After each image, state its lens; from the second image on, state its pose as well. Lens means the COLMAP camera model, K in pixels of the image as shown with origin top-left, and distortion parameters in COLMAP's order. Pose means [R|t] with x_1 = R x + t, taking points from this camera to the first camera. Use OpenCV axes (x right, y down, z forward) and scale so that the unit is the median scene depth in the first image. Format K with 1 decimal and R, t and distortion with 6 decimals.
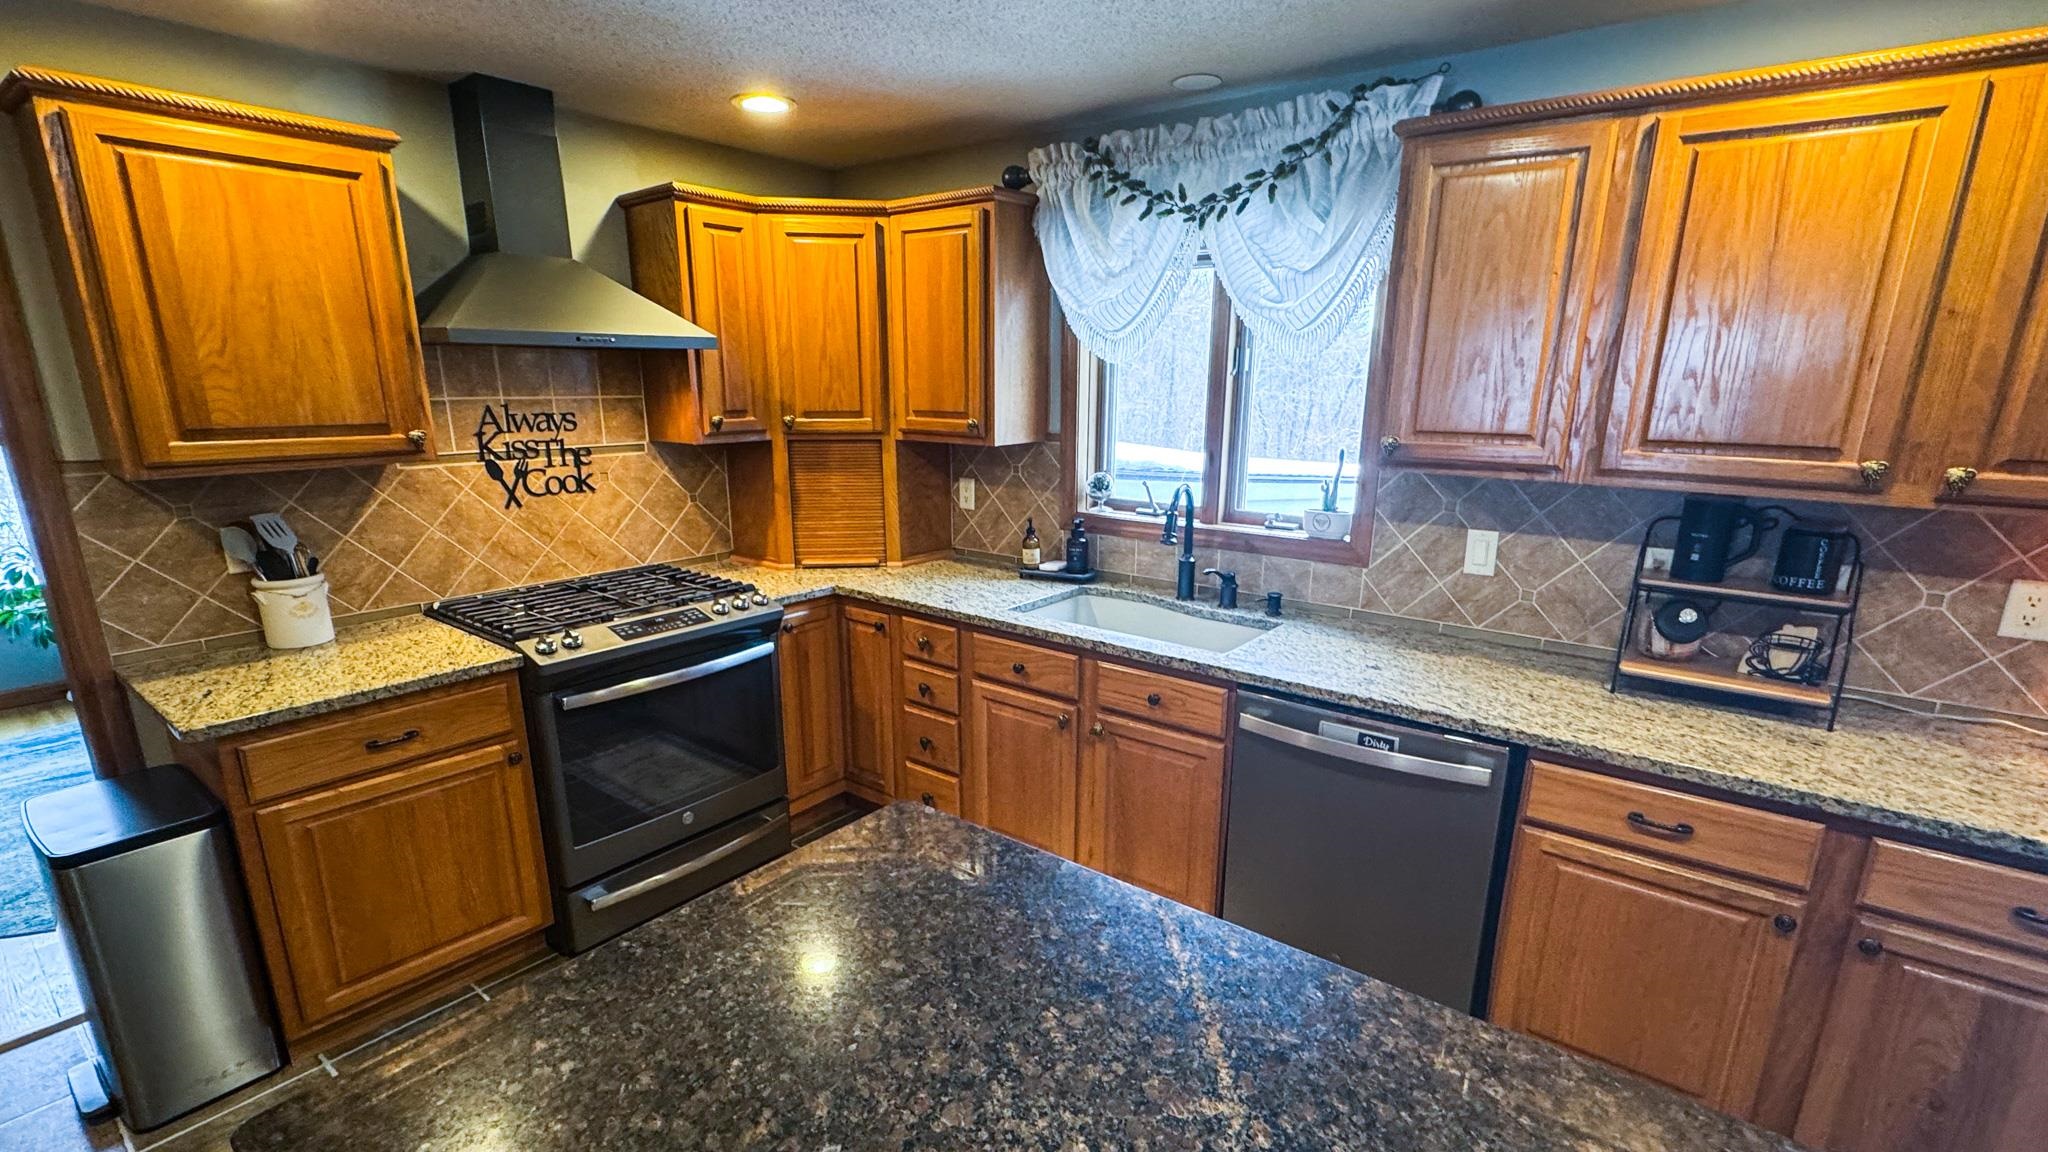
lens RADIAL K [[881.7, 0, 1060.9], [0, 881.7, 613.5], [0, 0, 1]] dist [-0.000239, -0.000342]
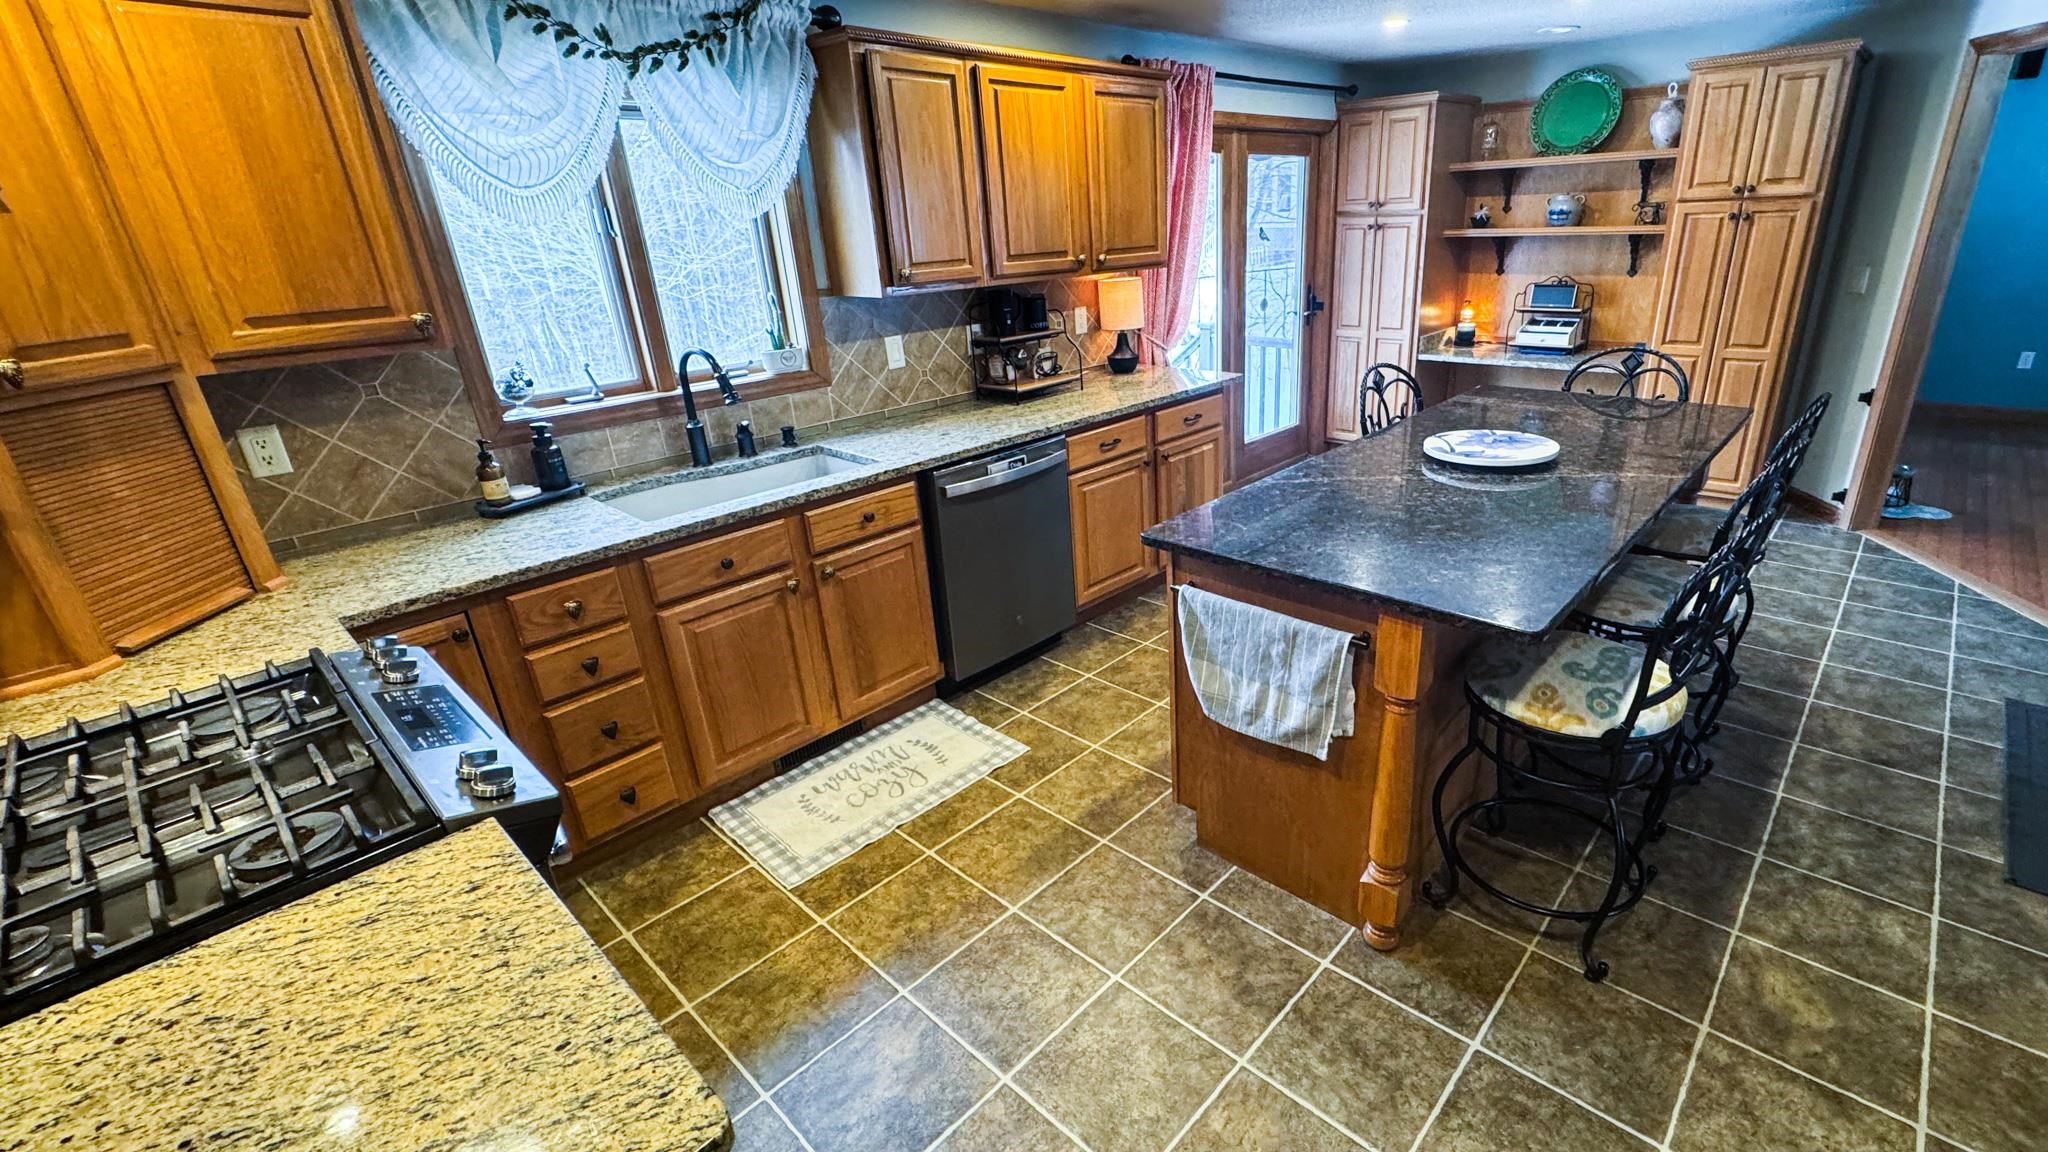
lens RADIAL K [[915.6, 0, 1028.8], [0, 915.6, 568.0], [0, 0, 1]] dist [-0.001041, -0.000091]
pose [[0.140901, -0.366364, 0.919741, -0.840175], [0.299158, 0.901337, 0.313203, -0.131776], [-0.943743, 0.231017, 0.236600, 0.454934]]
